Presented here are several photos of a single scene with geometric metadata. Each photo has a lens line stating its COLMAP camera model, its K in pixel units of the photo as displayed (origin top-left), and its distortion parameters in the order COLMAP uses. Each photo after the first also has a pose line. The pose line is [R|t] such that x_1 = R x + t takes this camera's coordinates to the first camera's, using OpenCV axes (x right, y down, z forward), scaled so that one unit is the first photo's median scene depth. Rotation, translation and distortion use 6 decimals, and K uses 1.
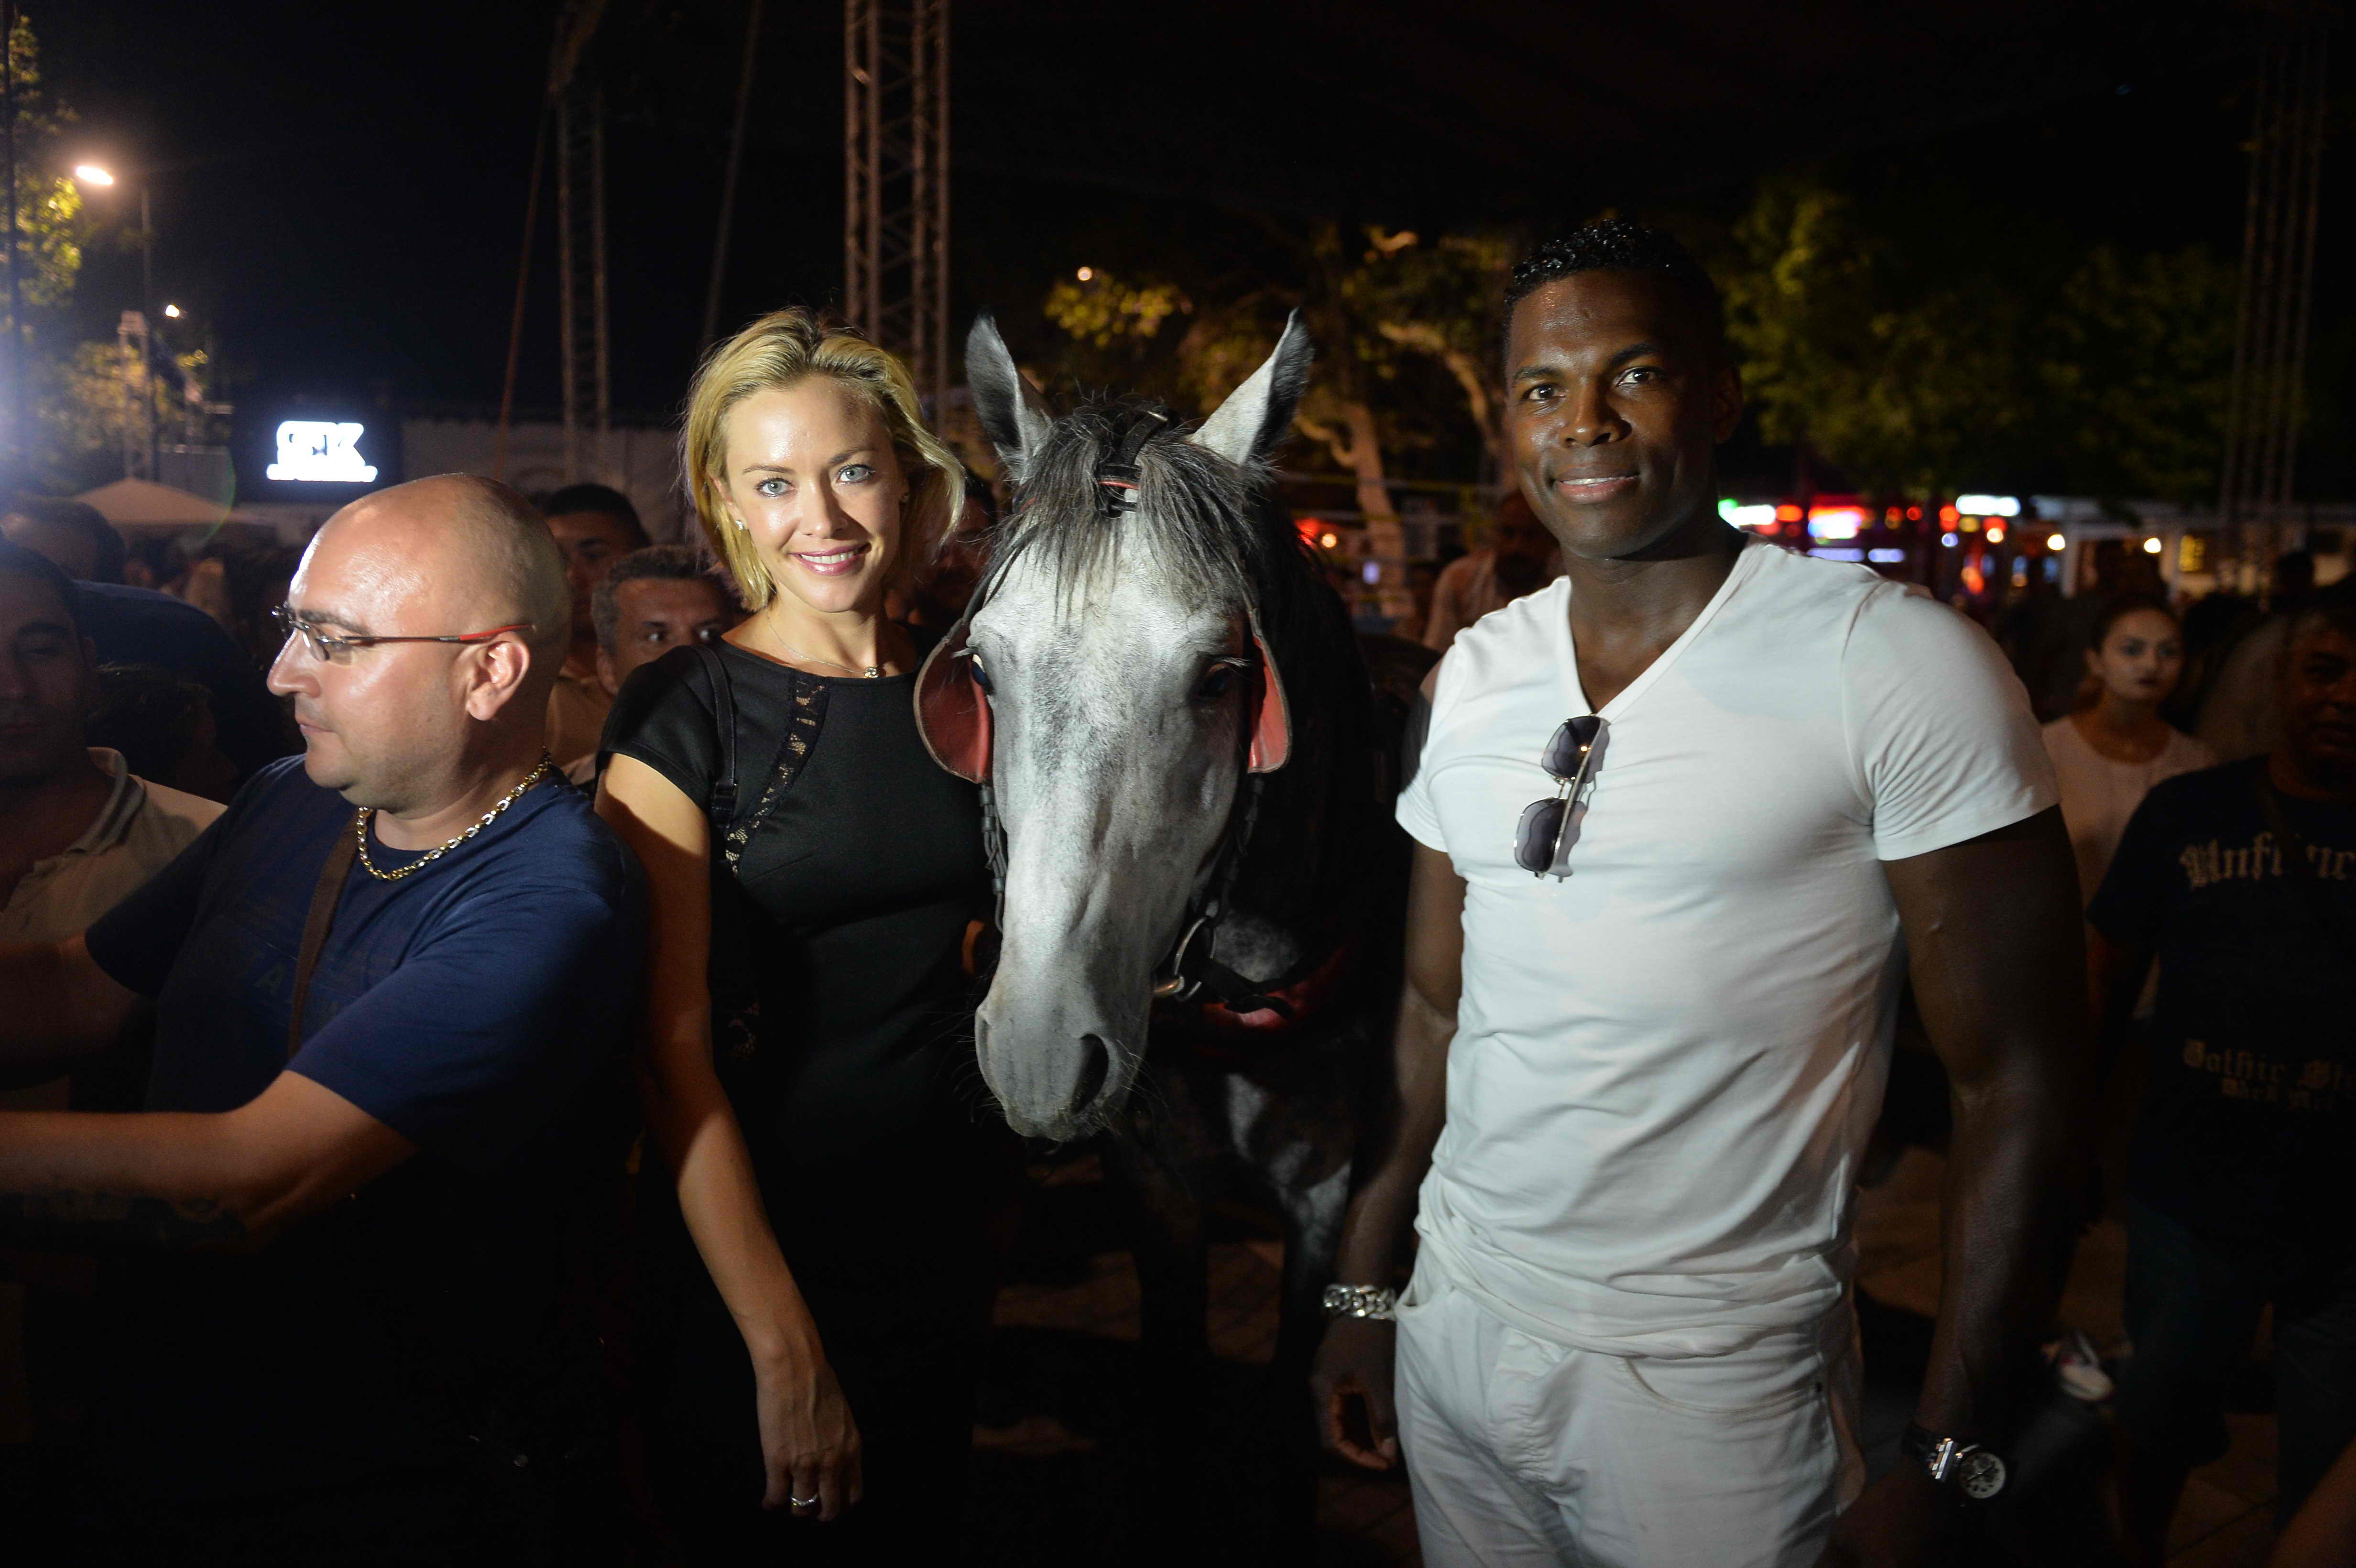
lens RADIAL K [[1637.7, 0, 1188.5], [0, 1637.7, 765.7], [0, 0, 1]] dist [-0.033101, -0.004735]
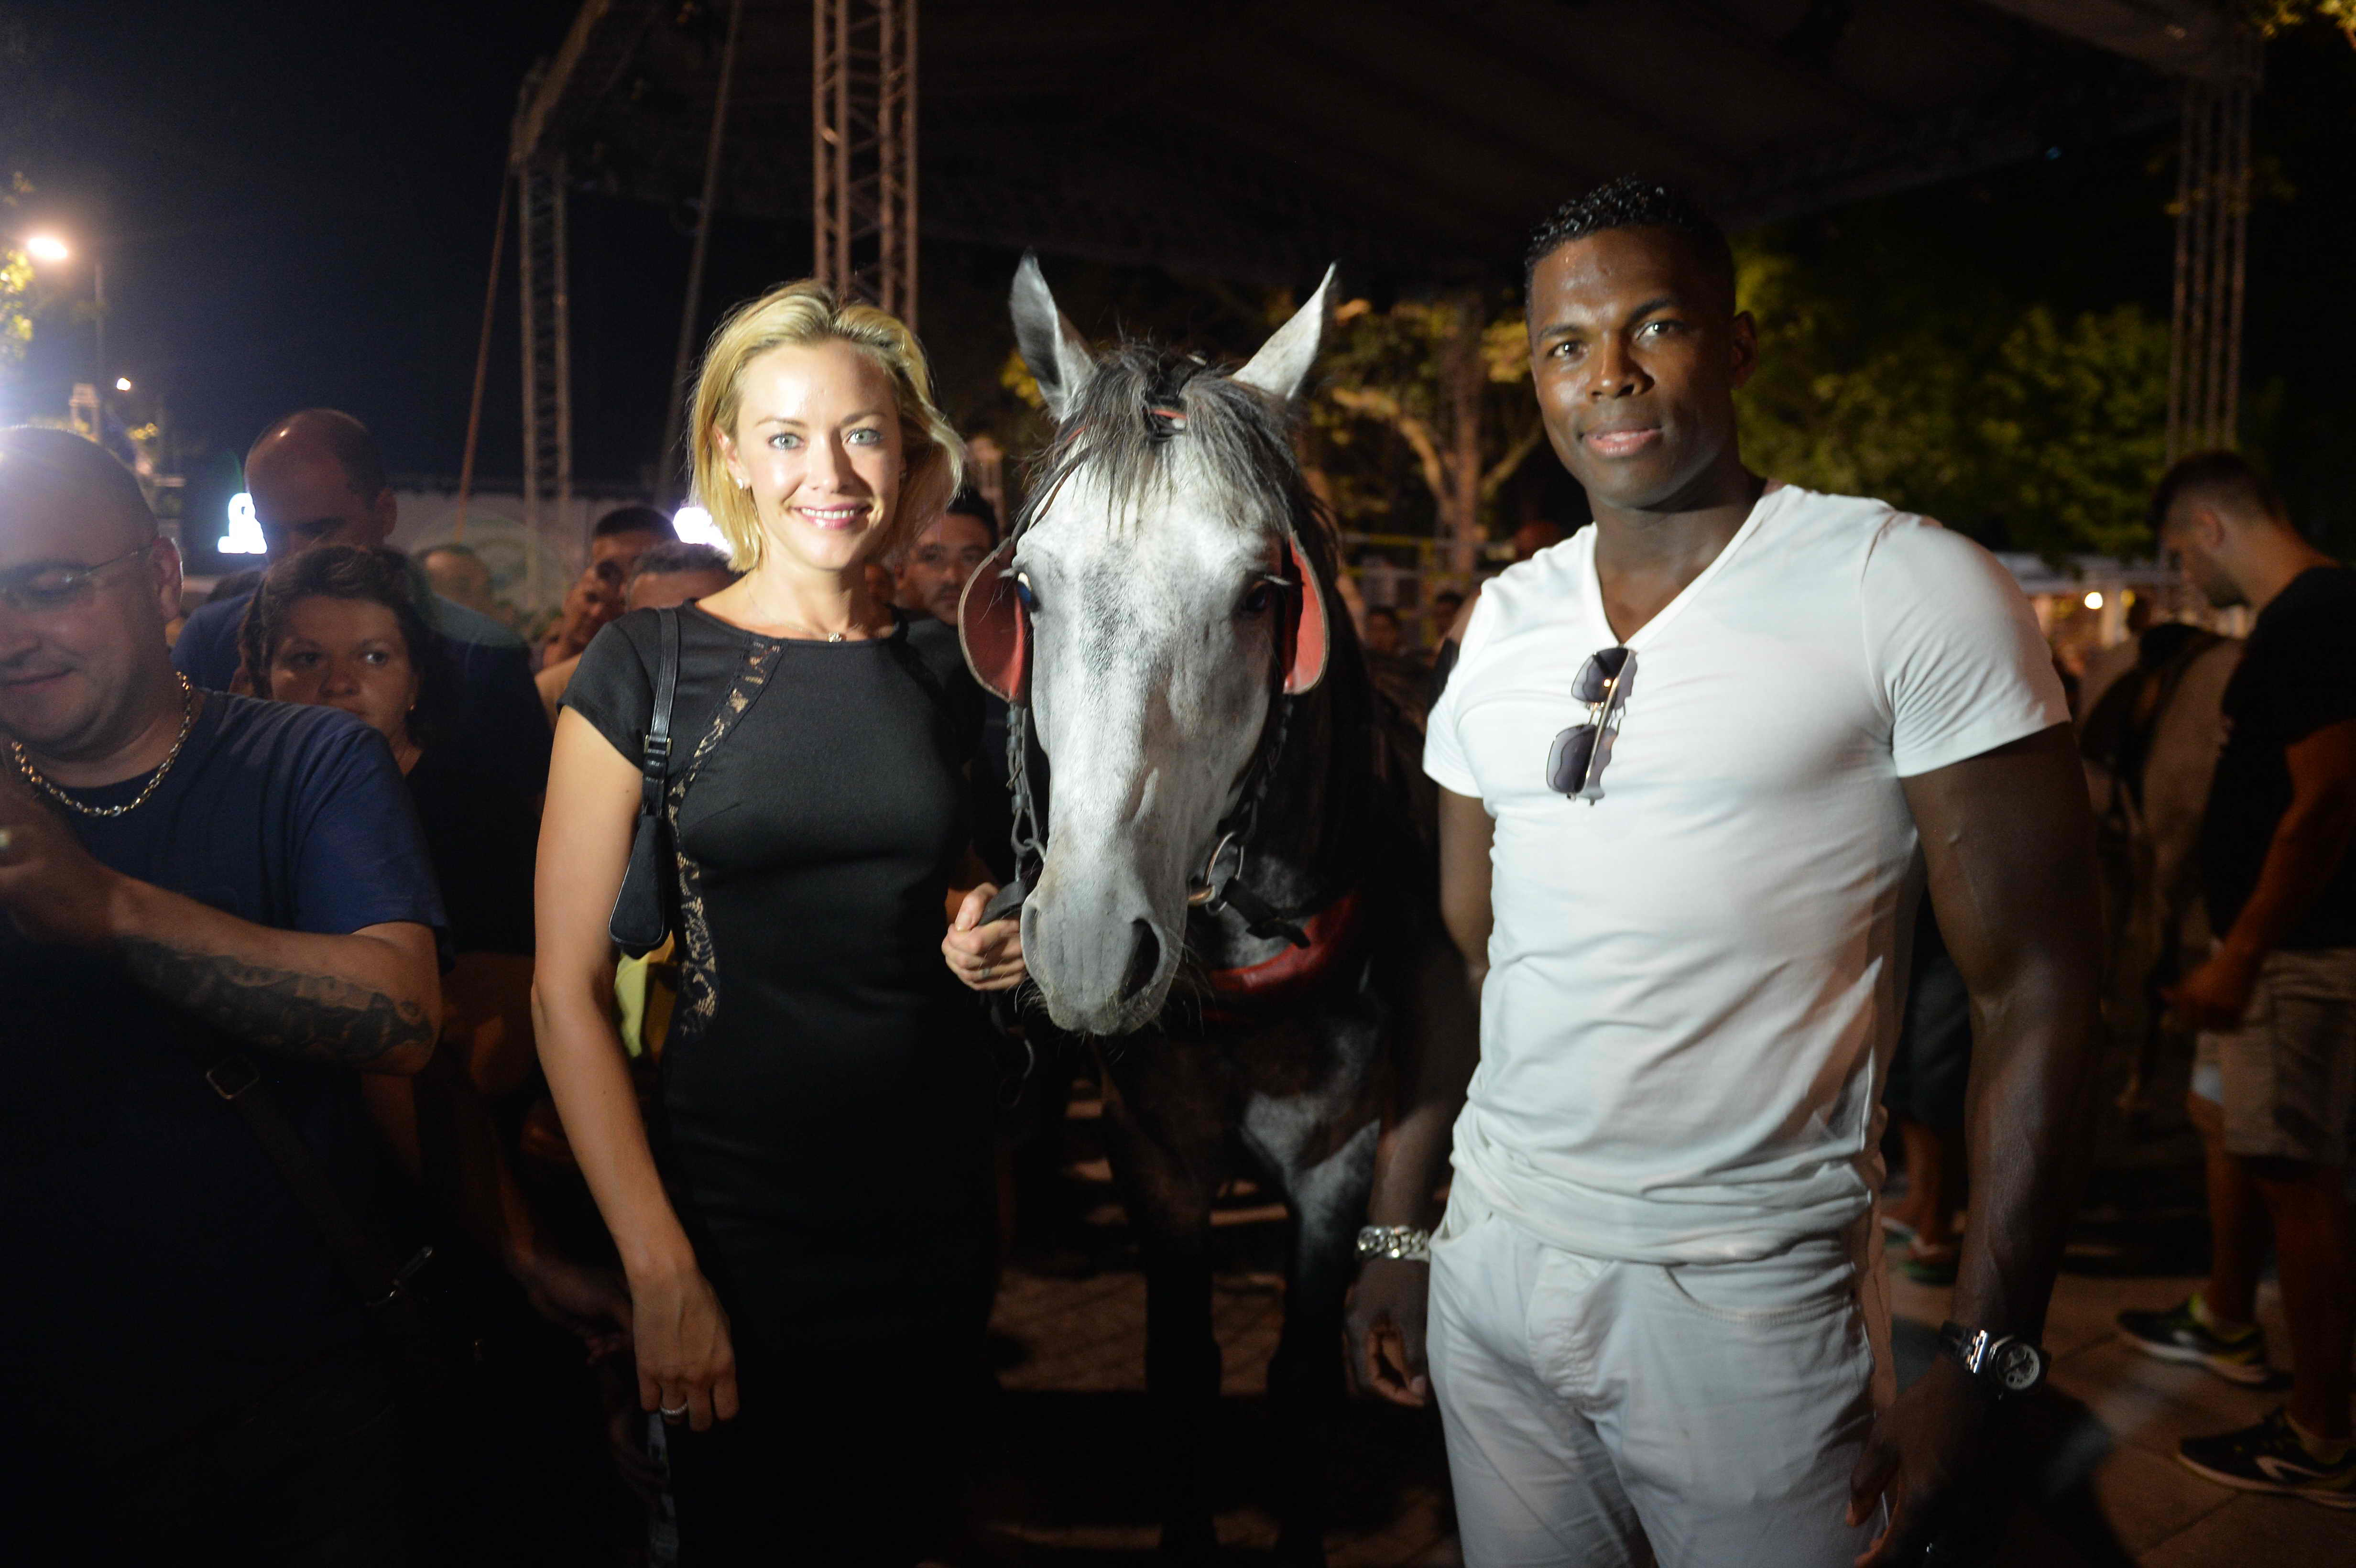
lens RADIAL K [[1637.7, 0, 1172.3], [0, 1637.7, 805.7], [0, 0, 1]] dist [-0.033101, -0.004735]
pose [[0.999637, -0.008921, 0.025404, -0.057179], [0.009706, 0.999474, -0.030954, 0.090606], [-0.025114, 0.031189, 0.999198, -0.022084]]
